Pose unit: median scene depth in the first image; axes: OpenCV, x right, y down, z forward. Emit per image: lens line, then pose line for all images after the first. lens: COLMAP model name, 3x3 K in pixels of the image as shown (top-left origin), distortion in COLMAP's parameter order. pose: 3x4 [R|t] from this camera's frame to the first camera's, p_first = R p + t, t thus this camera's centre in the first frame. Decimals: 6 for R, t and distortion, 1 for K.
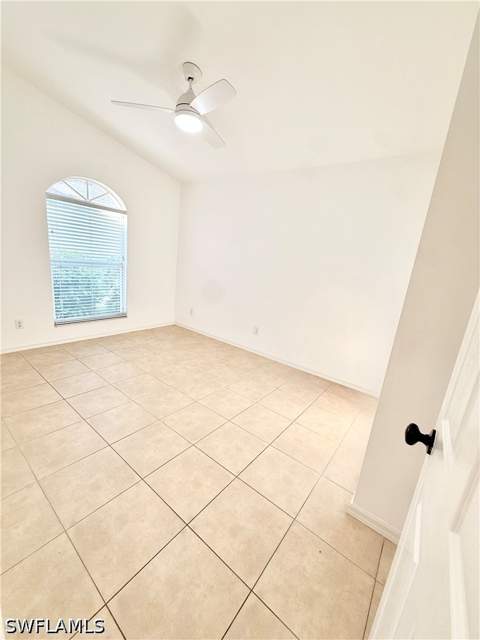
lens RADIAL K [[255.7, 0, 241.4], [0, 255.7, 319.0], [0, 0, 1]] dist [0.000632, -0.000078]
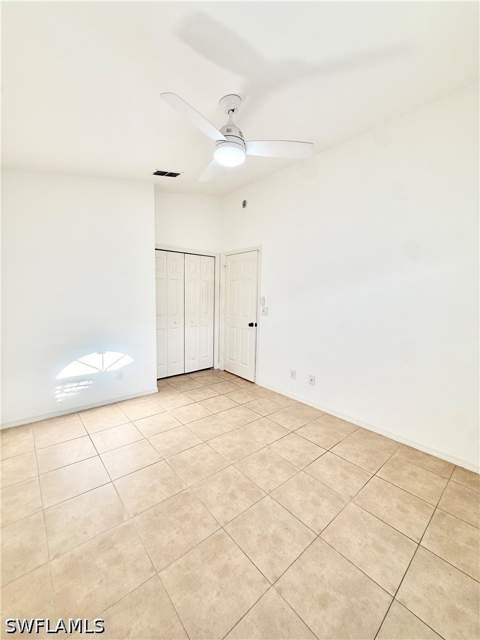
lens RADIAL K [[255.7, 0, 241.4], [0, 255.7, 319.0], [0, 0, 1]] dist [0.000632, -0.000078]
pose [[-0.972465, -0.146393, 0.181330, -0.417870], [-0.078384, 0.938210, 0.337072, -0.468470], [-0.219471, 0.313578, -0.923852, 1.703358]]
